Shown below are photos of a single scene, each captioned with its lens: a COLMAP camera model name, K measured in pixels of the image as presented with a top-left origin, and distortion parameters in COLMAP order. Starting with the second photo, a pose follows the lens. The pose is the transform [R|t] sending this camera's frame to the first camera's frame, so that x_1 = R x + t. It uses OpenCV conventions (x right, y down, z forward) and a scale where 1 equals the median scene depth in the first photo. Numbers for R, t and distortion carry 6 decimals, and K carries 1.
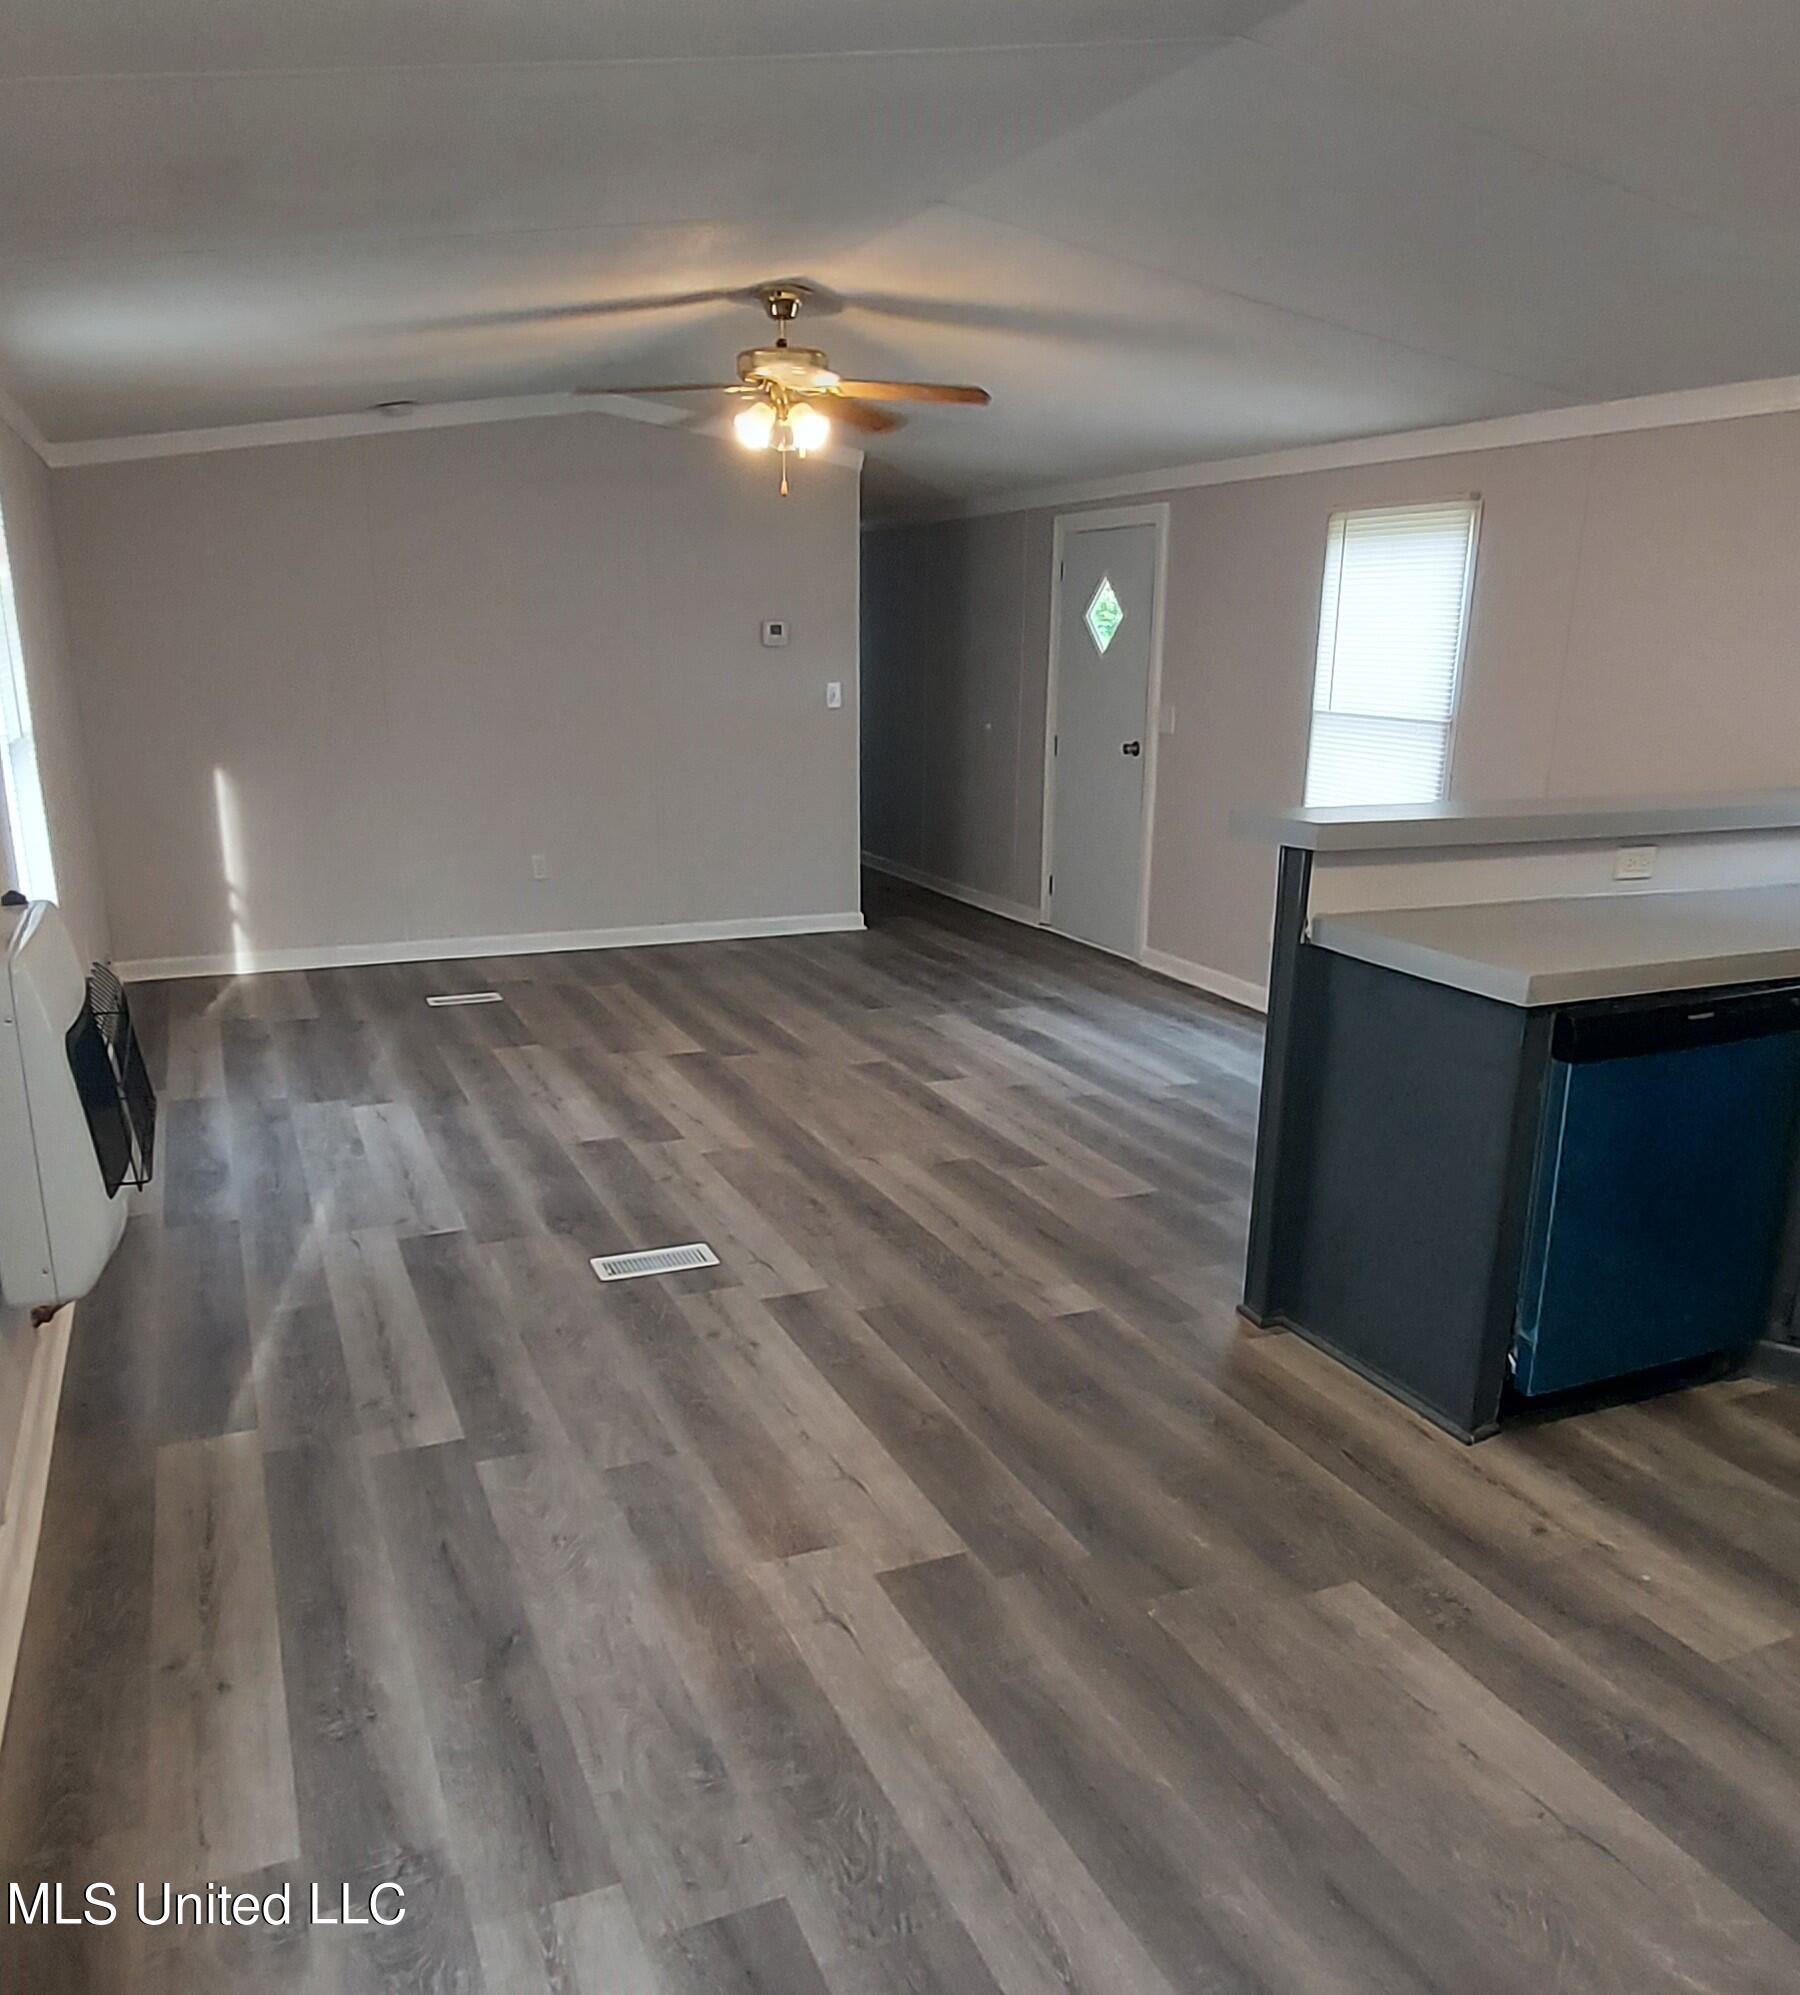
lens RADIAL K [[1569.7, 0, 899.3], [0, 1569.7, 999.5], [0, 0, 1]] dist [0.001595, 0.002021]
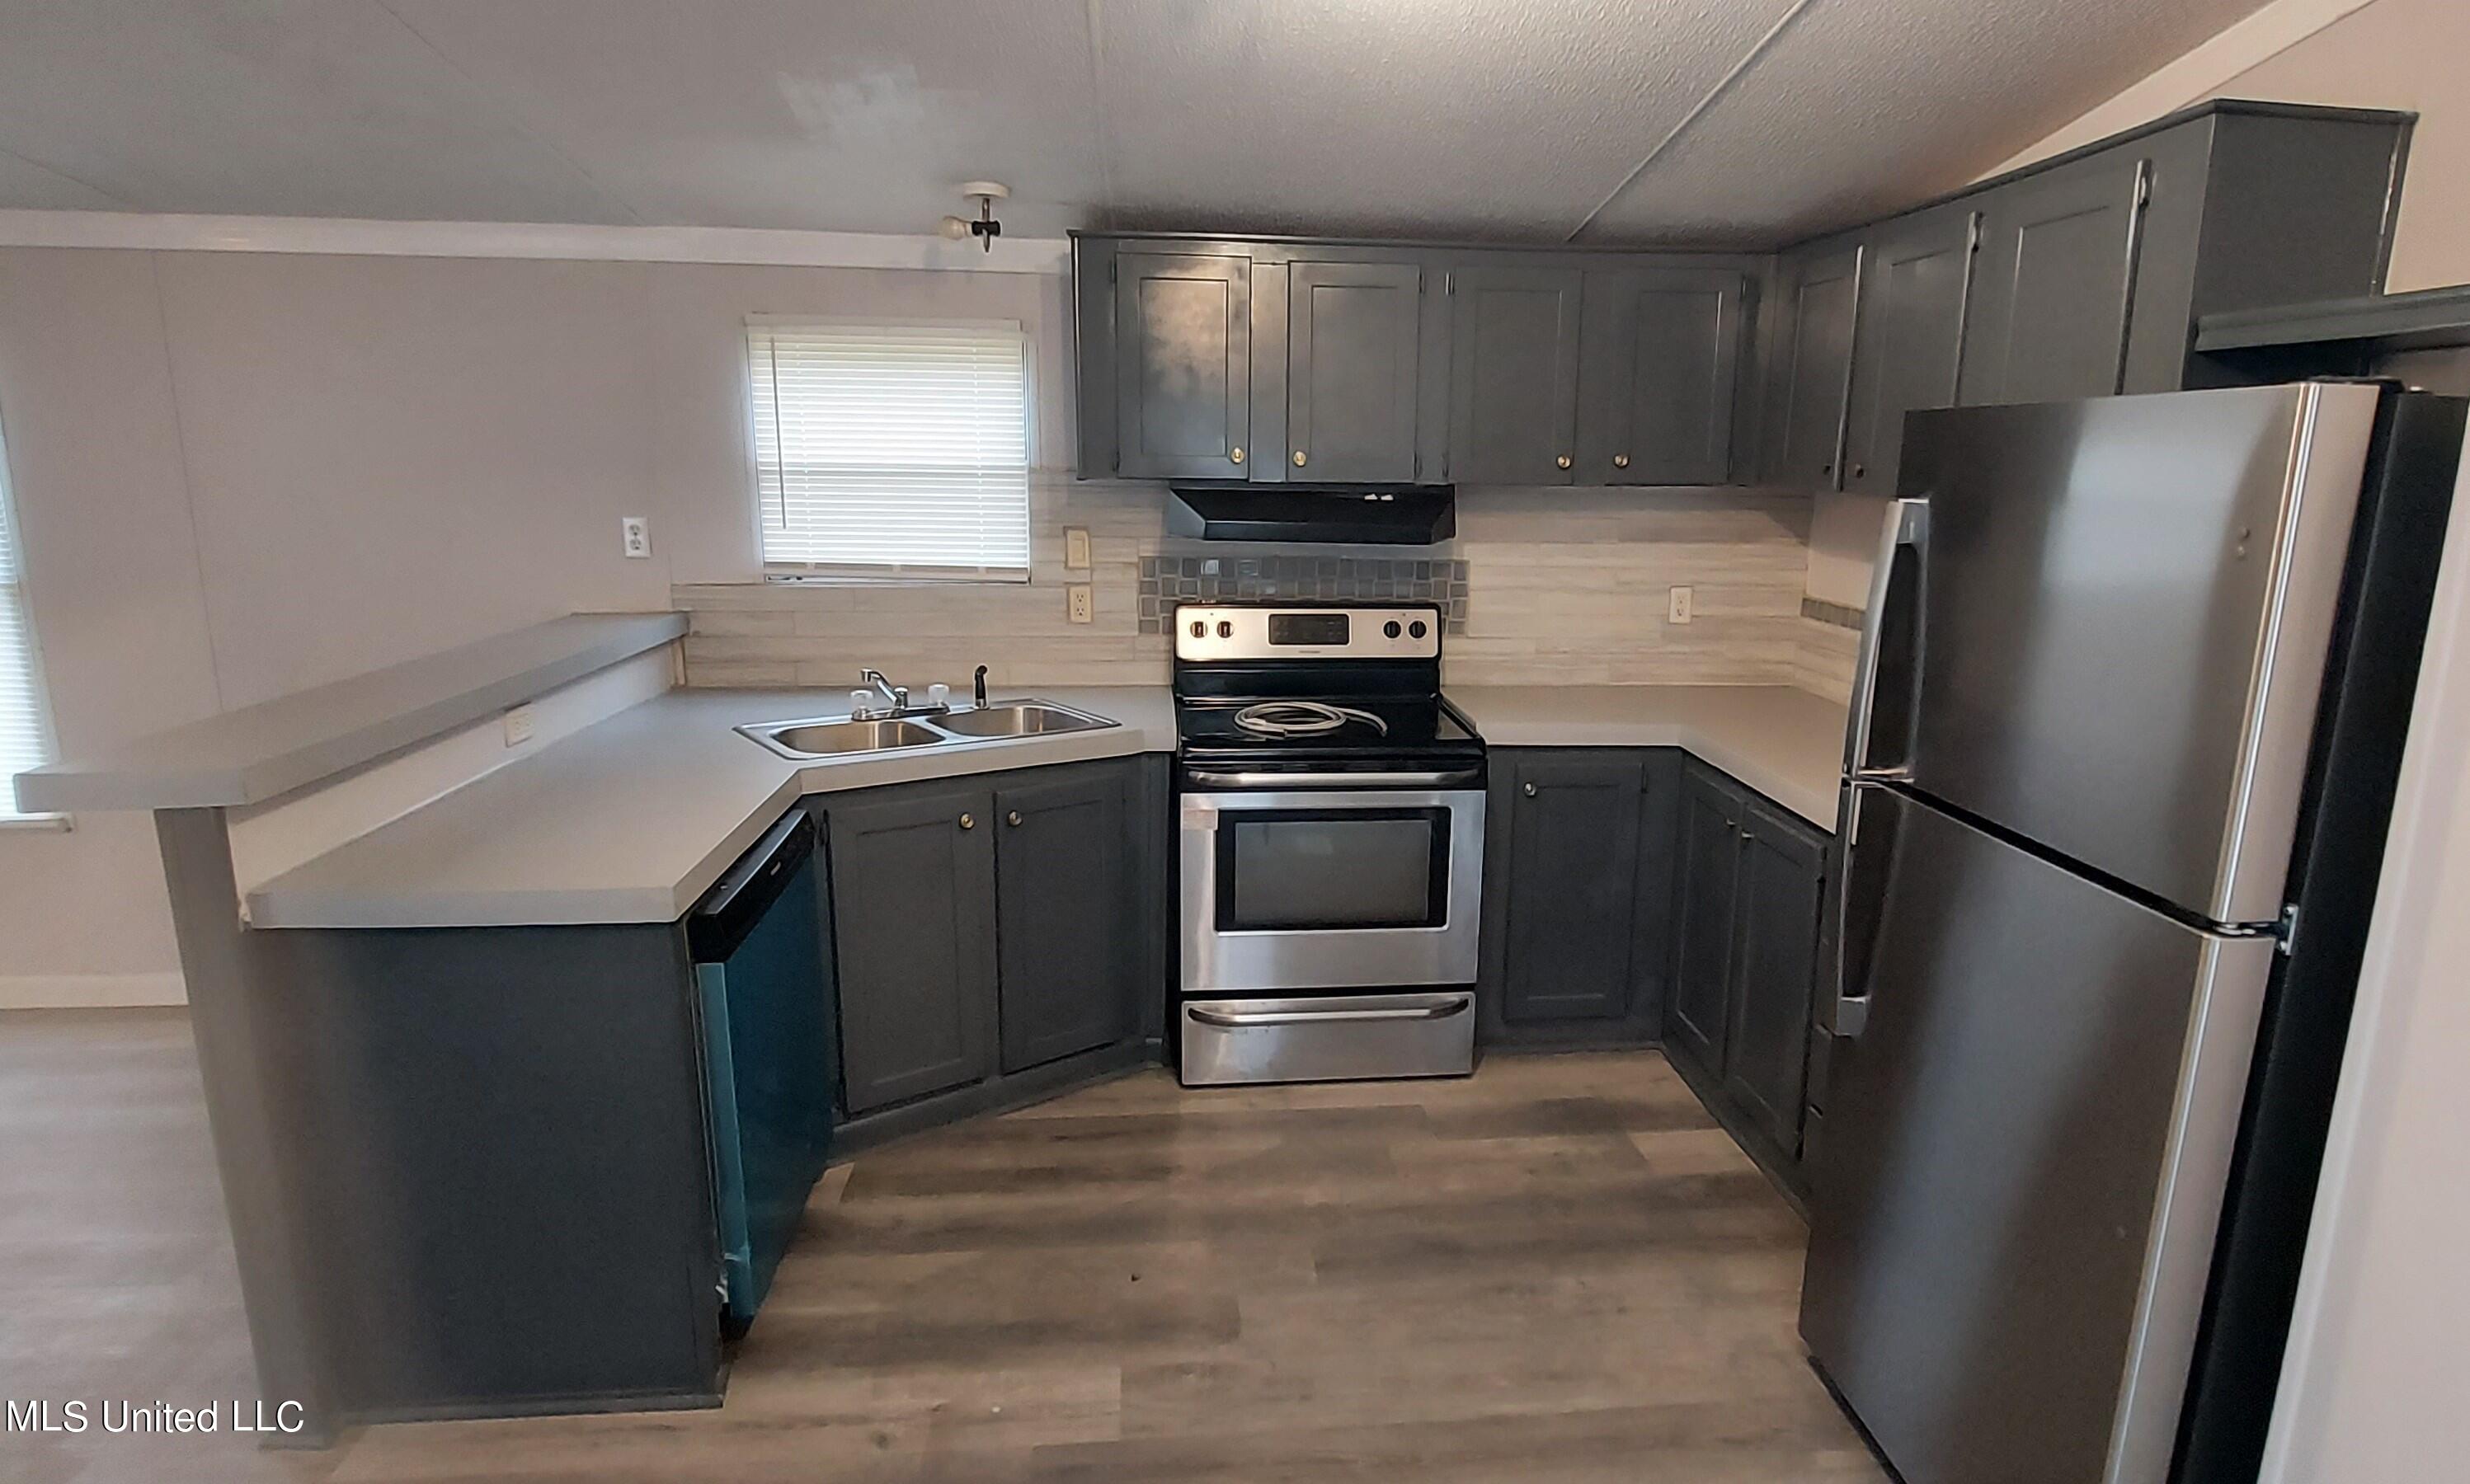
lens RADIAL K [[1248.7, 0, 1241.3], [0, 1248.7, 745.7], [0, 0, 1]] dist [-0.028933, -0.000407]
pose [[0.314117, -0.211397, 0.925550, -0.112529], [0.224452, 0.963793, 0.143956, -0.112615], [-0.922470, 0.162523, 0.350192, 0.441588]]
